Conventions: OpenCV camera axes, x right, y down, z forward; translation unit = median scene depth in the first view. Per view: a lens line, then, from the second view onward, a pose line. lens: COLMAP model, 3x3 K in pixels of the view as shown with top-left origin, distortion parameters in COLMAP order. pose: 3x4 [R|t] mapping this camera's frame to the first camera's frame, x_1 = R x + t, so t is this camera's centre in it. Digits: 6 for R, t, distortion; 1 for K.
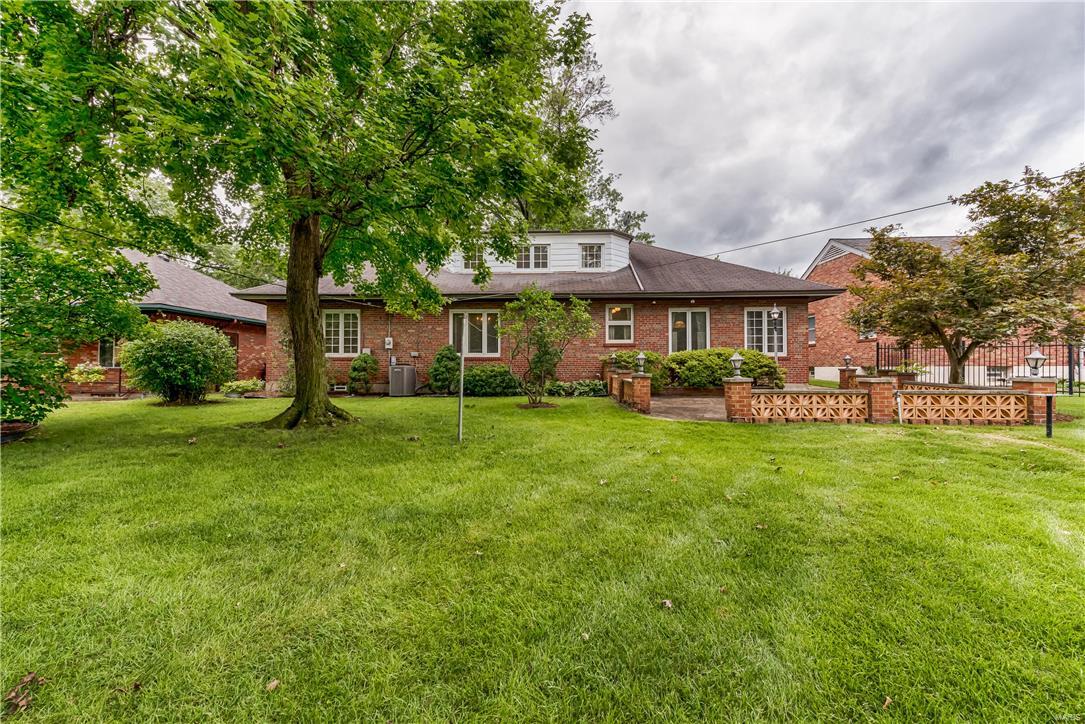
lens RADIAL K [[431.8, 0, 544.8], [0, 431.8, 351.3], [0, 0, 1]] dist [0.003995, 0.000065]
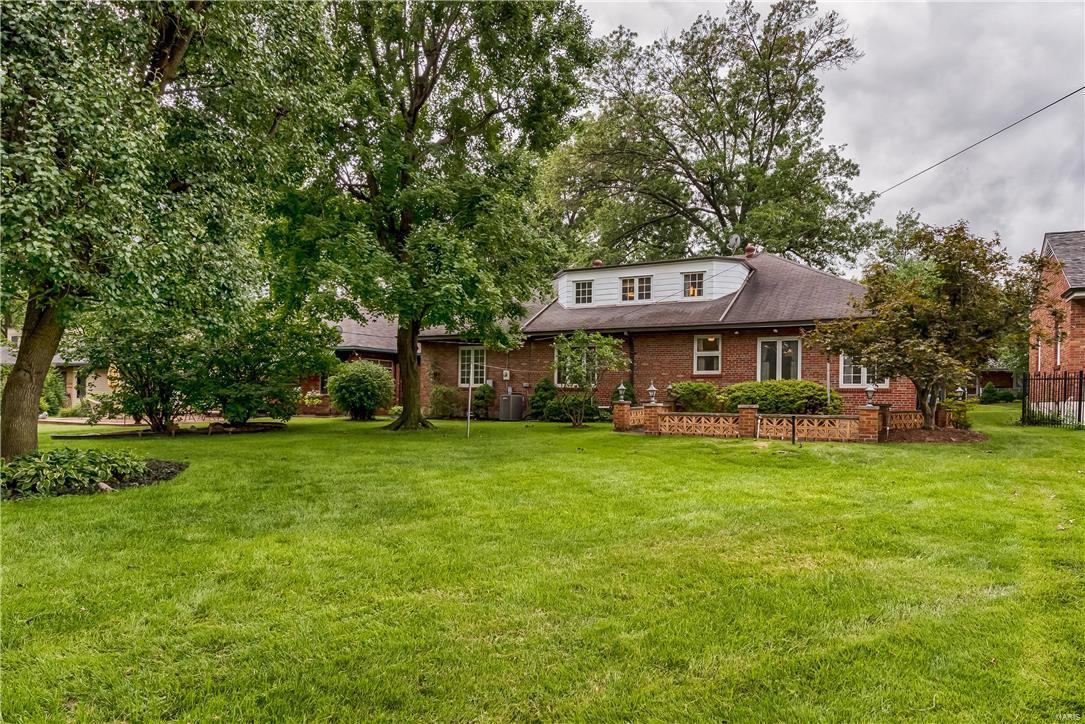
lens RADIAL K [[542.8, 0, 541.0], [0, 542.8, 370.3], [0, 0, 1]] dist [-0.002441, -0.000172]
pose [[0.910663, -0.009257, -0.413045, 0.314761], [0.001549, 0.999818, -0.018992, -0.004457], [0.413146, 0.016655, 0.910512, -0.266570]]
